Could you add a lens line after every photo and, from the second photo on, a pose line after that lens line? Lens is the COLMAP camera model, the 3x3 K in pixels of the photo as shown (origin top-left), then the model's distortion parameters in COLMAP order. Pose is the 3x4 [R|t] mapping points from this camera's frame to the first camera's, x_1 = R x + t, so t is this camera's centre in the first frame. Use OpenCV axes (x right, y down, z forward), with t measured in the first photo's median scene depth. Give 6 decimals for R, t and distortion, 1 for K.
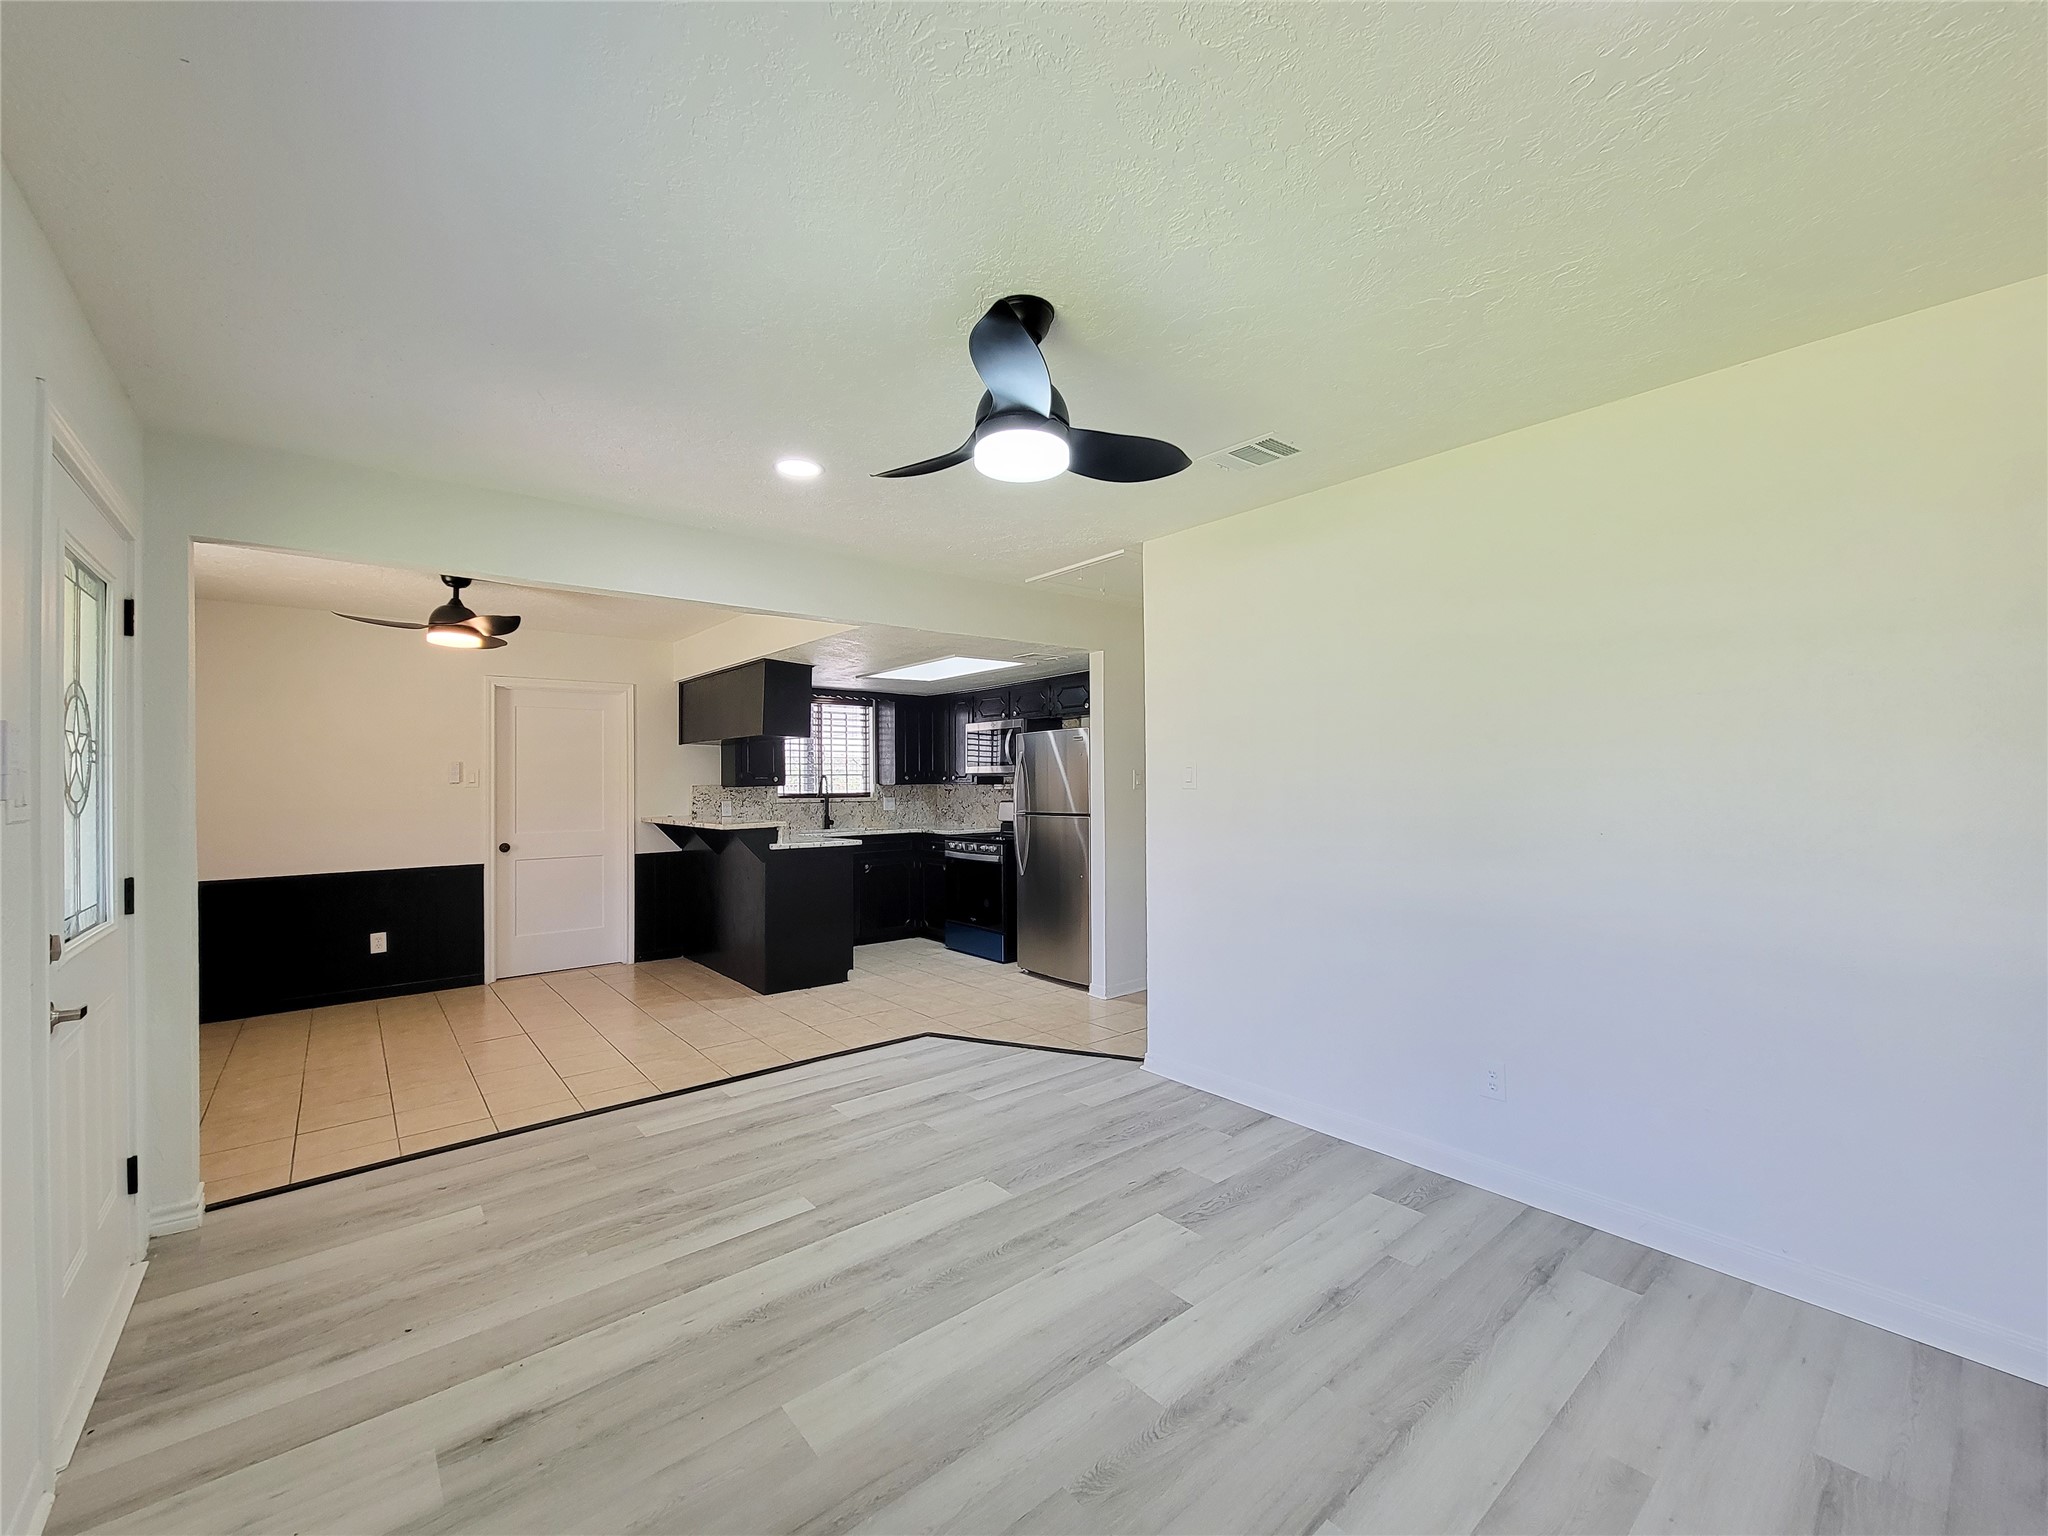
lens RADIAL K [[831.7, 0, 1024.8], [0, 831.7, 772.5], [0, 0, 1]] dist [0.003487, -0.003554]
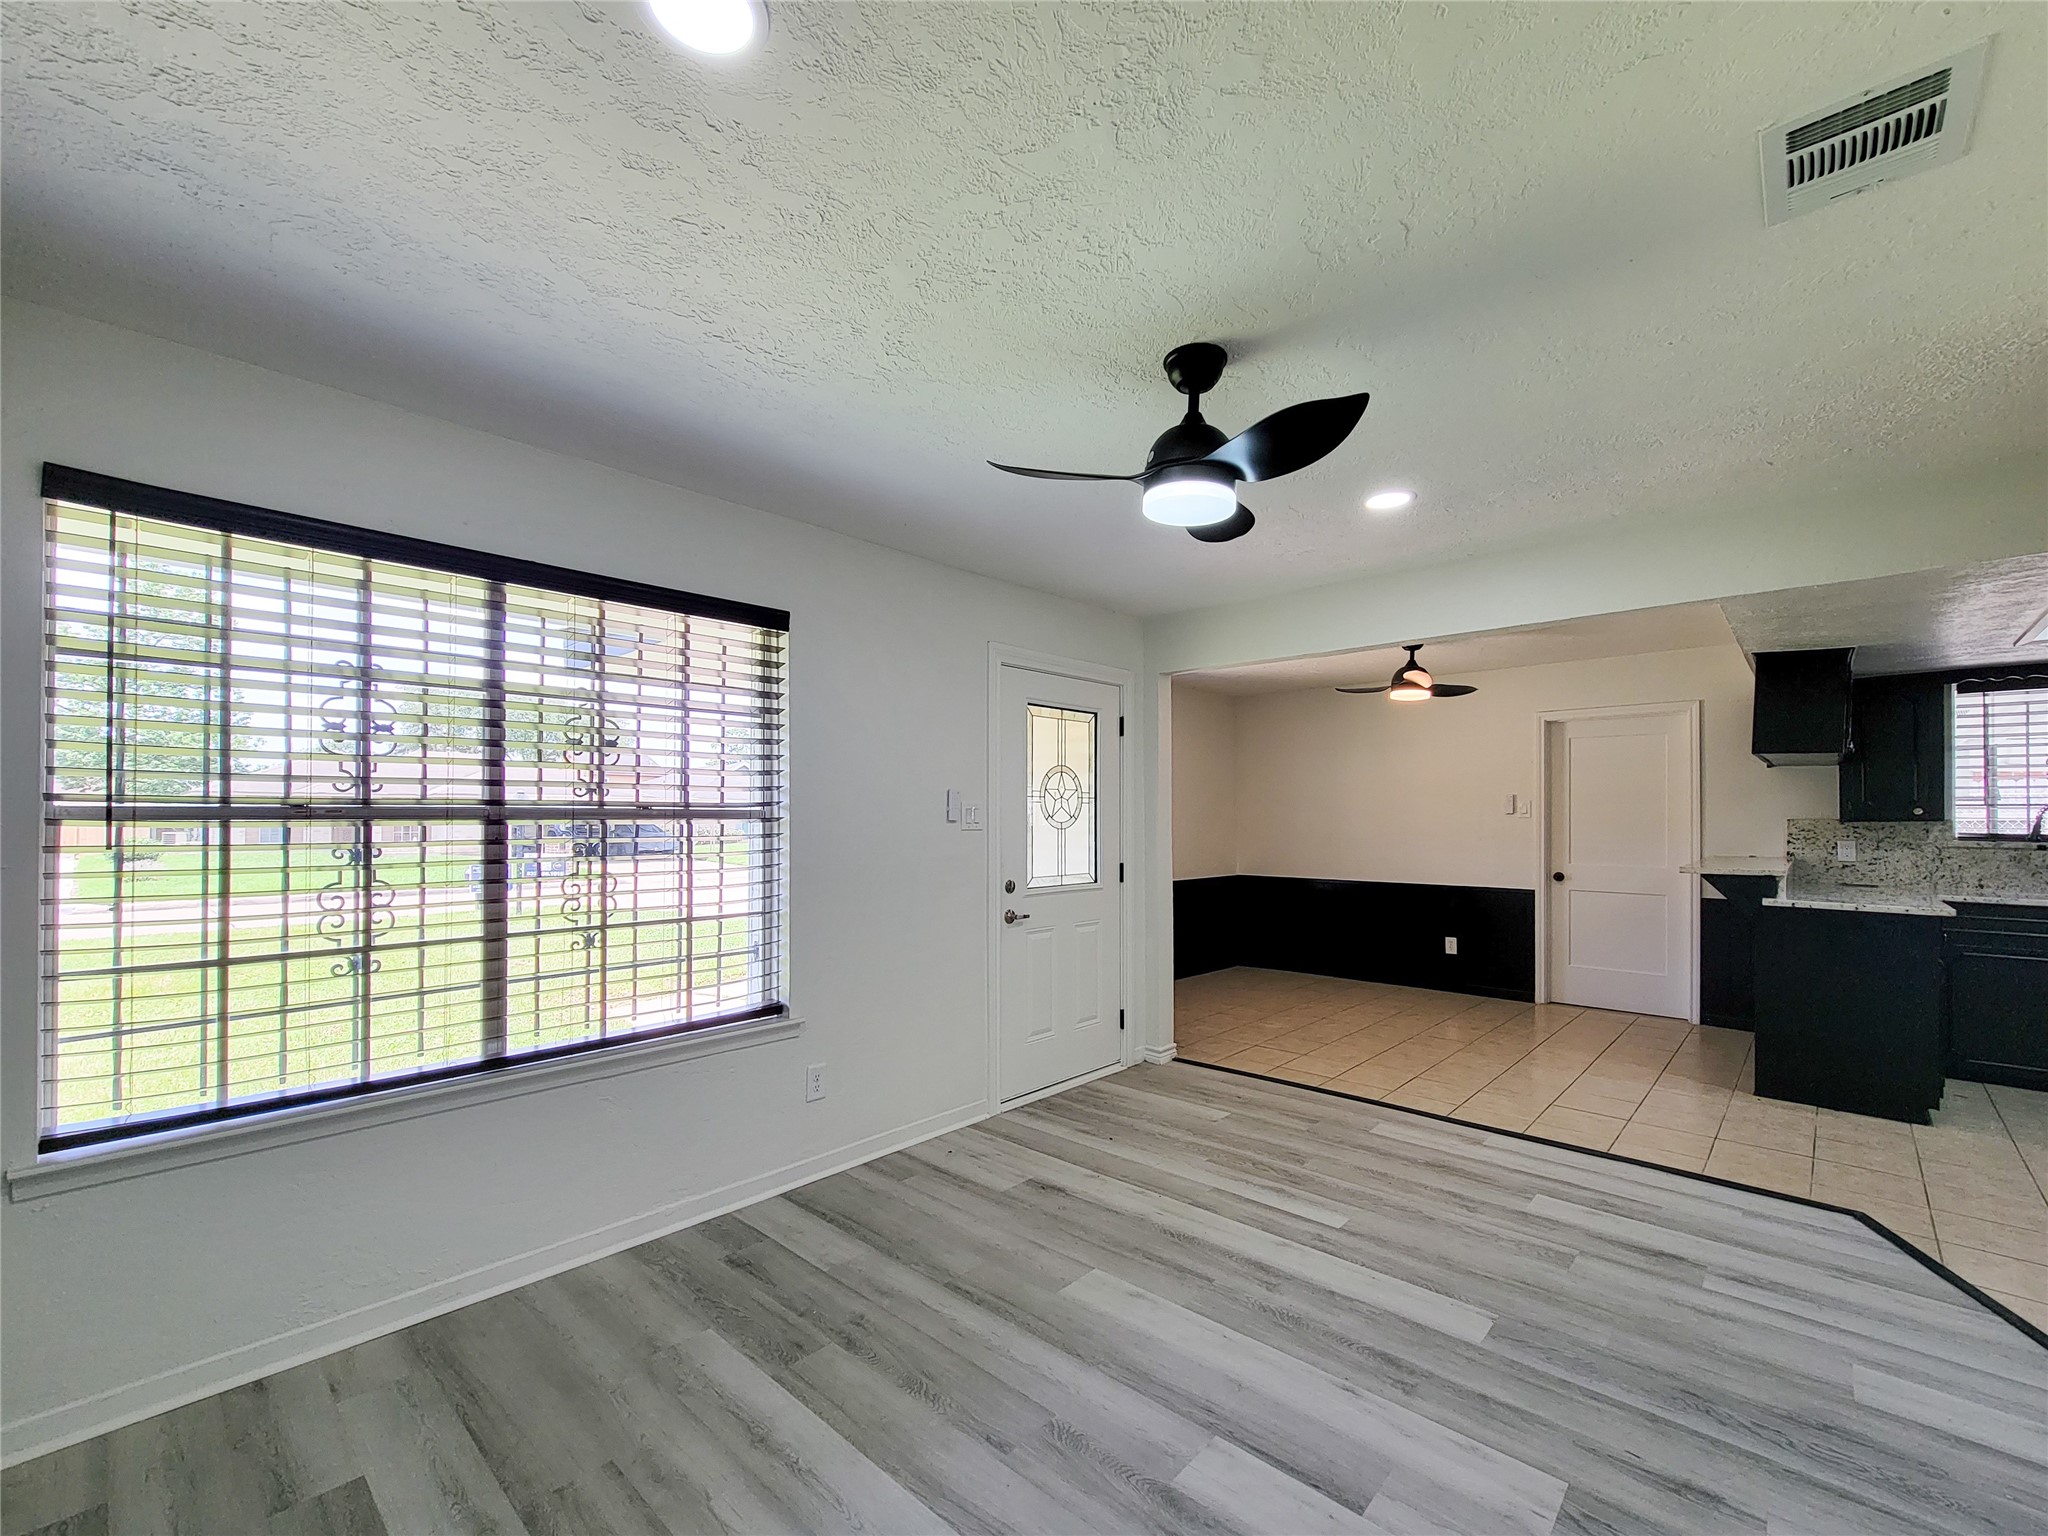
lens RADIAL K [[854.5, 0, 1036.3], [0, 854.5, 811.8], [0, 0, 1]] dist [-0.004682, -0.000749]
pose [[0.128166, 0.005401, -0.991738, 0.373741], [0.007671, 0.999950, 0.006437, -0.002029], [0.991723, -0.008432, 0.128118, 0.247987]]
